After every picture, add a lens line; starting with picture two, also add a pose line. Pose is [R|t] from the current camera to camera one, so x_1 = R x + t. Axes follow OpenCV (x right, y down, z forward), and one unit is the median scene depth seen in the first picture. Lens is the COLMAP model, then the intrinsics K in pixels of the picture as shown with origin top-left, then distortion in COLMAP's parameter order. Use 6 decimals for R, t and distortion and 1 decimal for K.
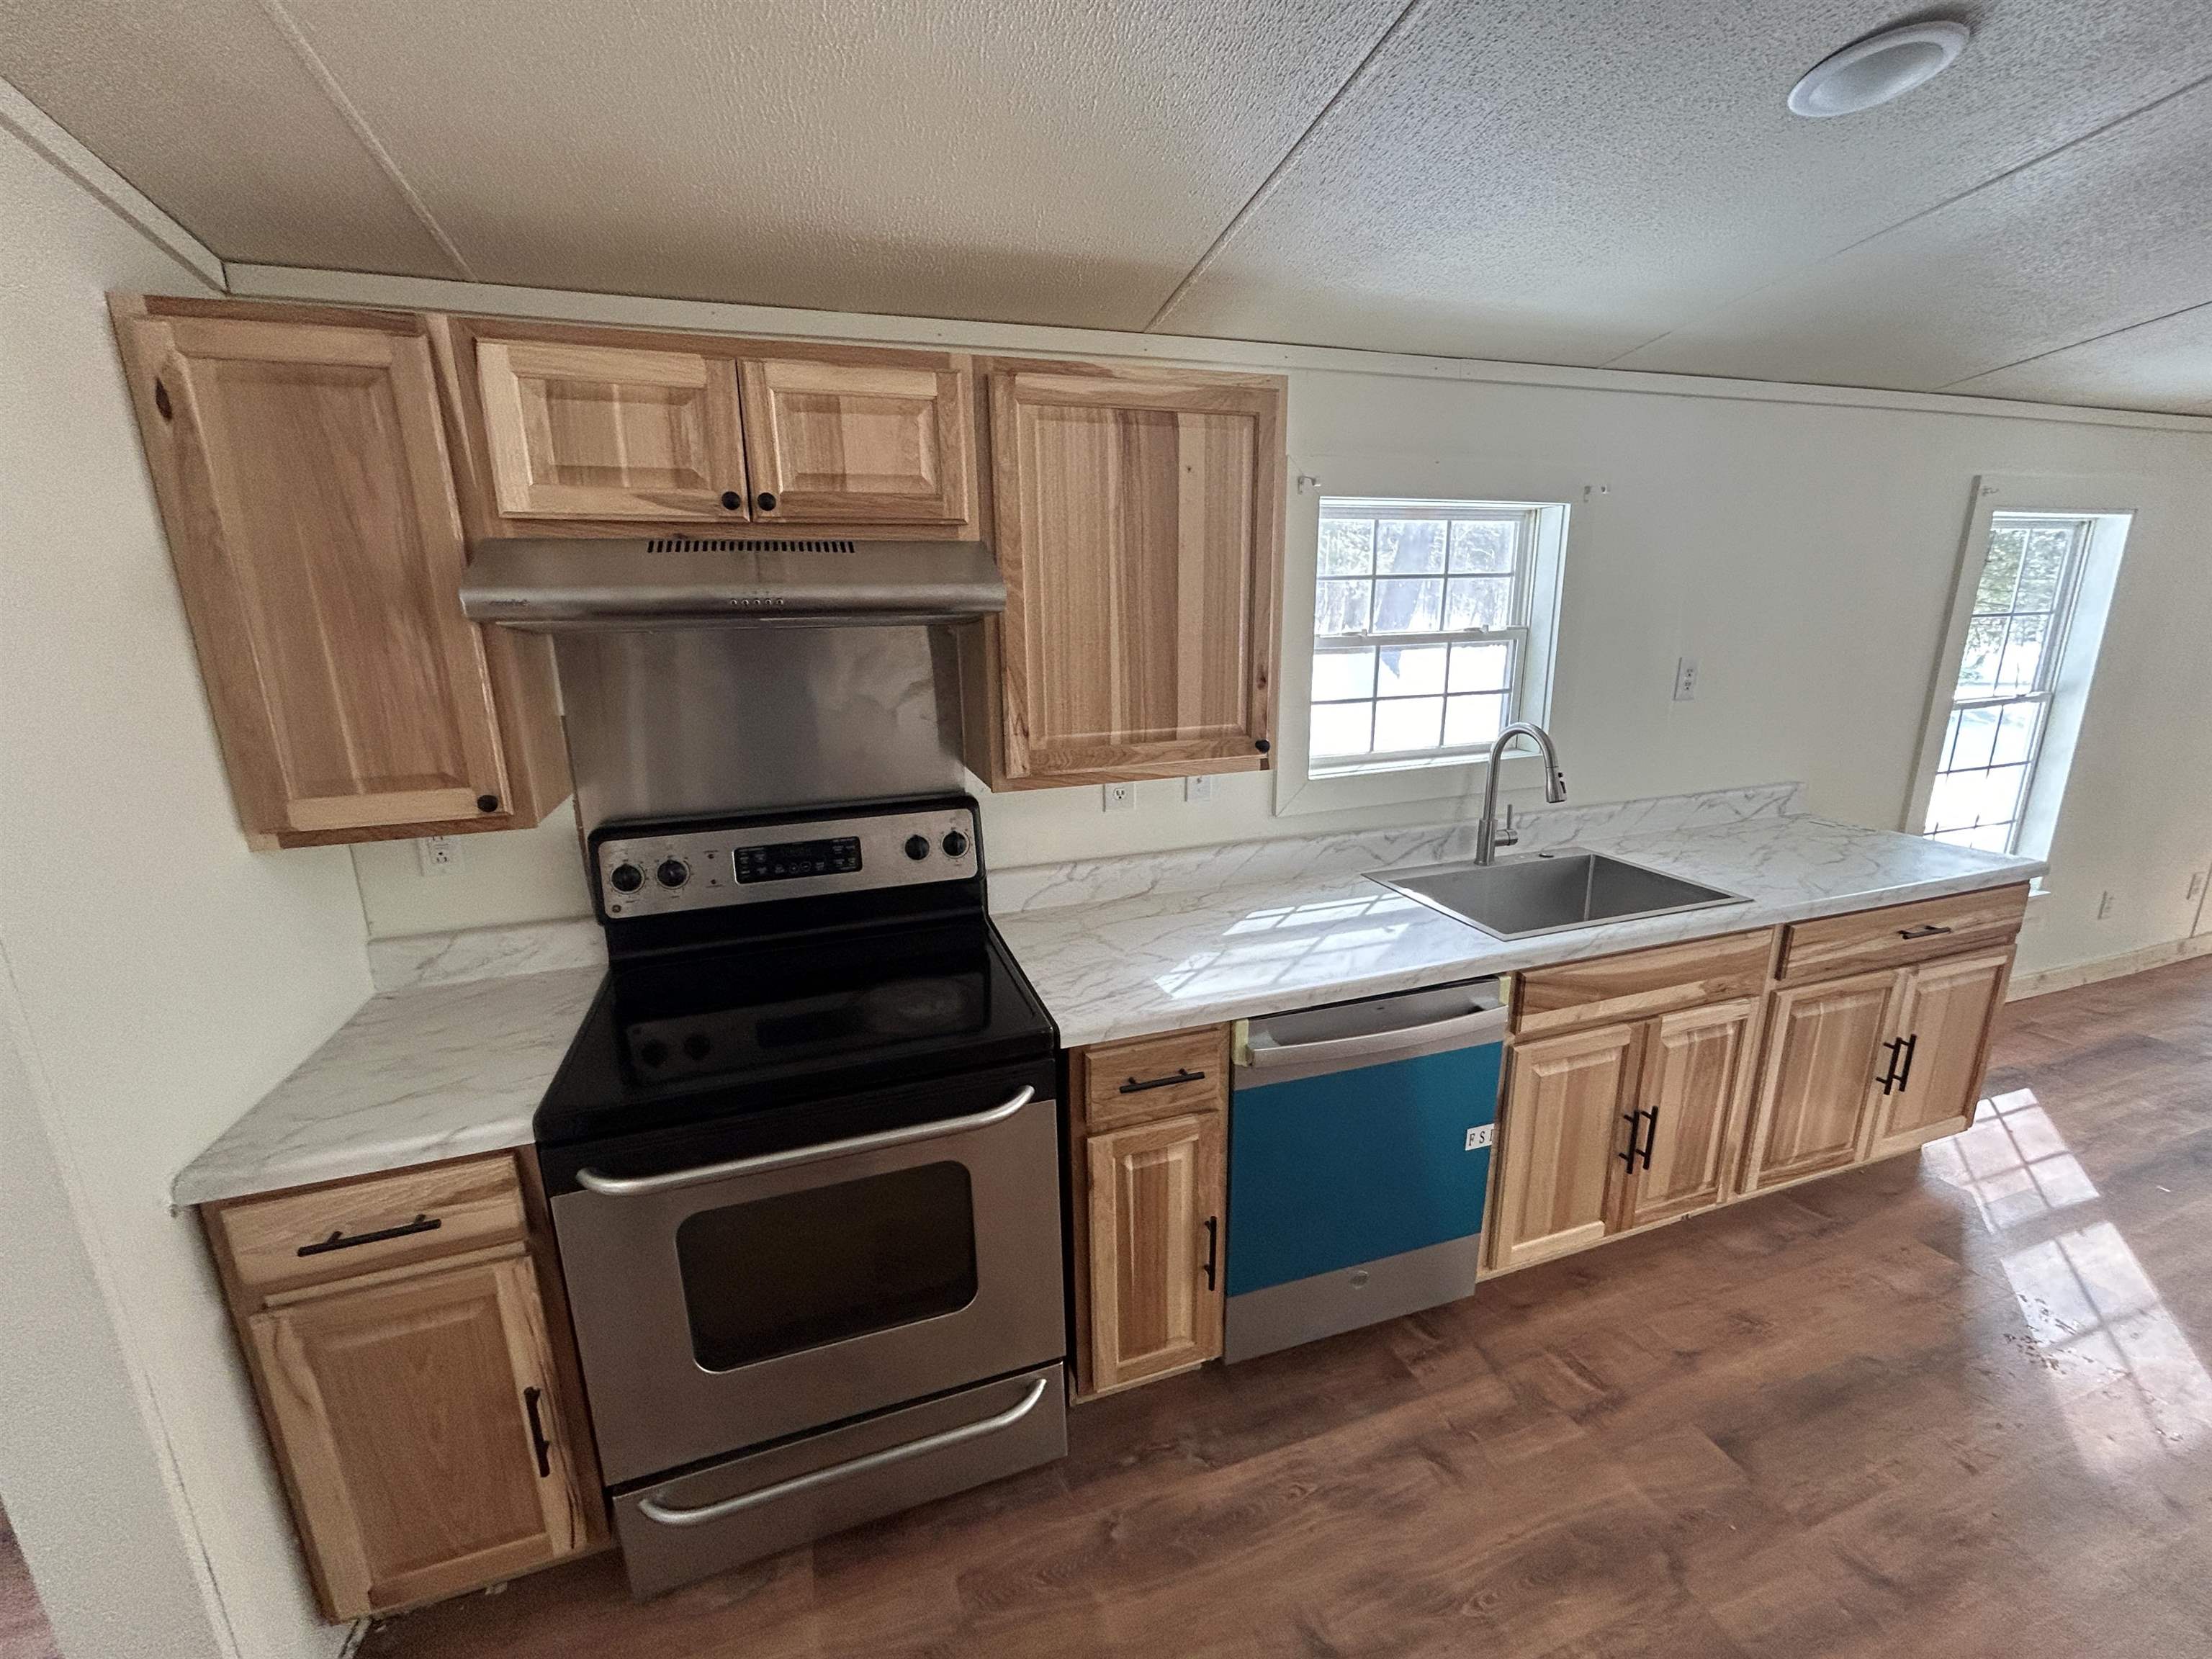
lens RADIAL K [[896.6, 0, 1101.3], [0, 896.6, 825.0], [0, 0, 1]] dist [0.000170, -0.000513]
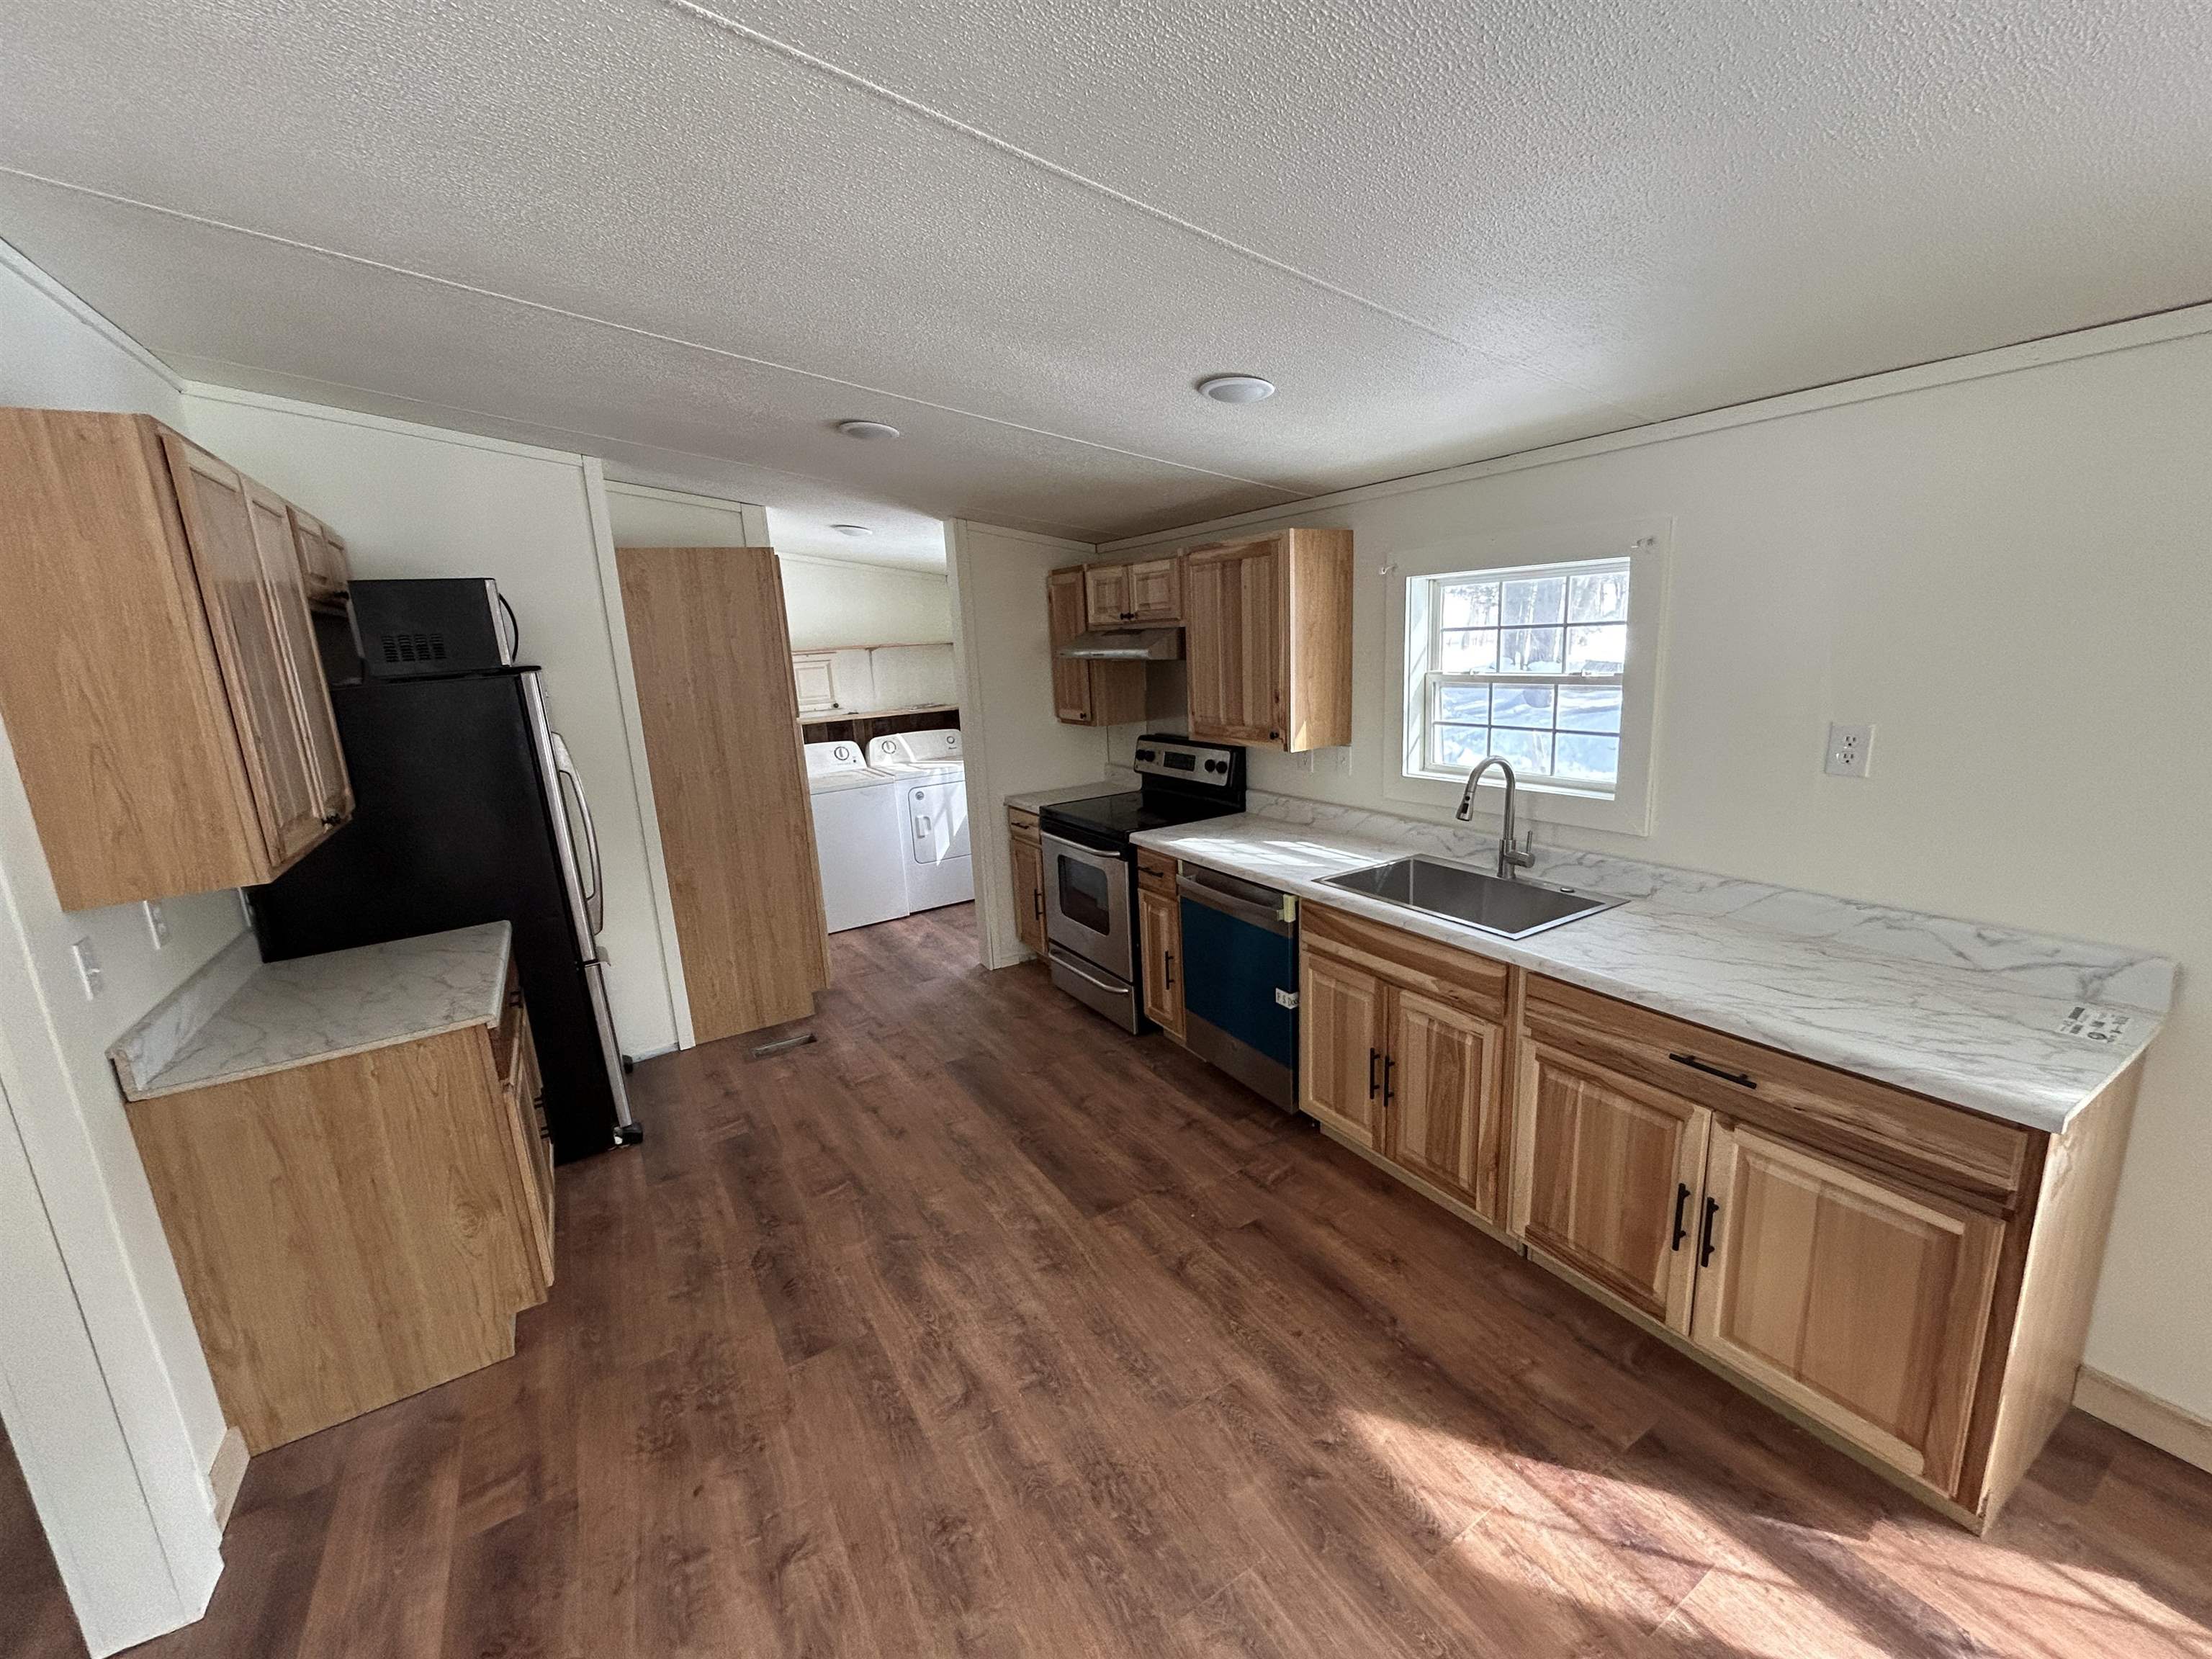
lens RADIAL K [[896.6, 0, 1101.3], [0, 896.6, 825.0], [0, 0, 1]] dist [0.000170, -0.000513]
pose [[0.218525, 0.212164, -0.952488, 1.798197], [-0.192576, 0.966259, 0.171050, -0.153834], [0.956641, 0.146048, 0.252009, 0.257177]]
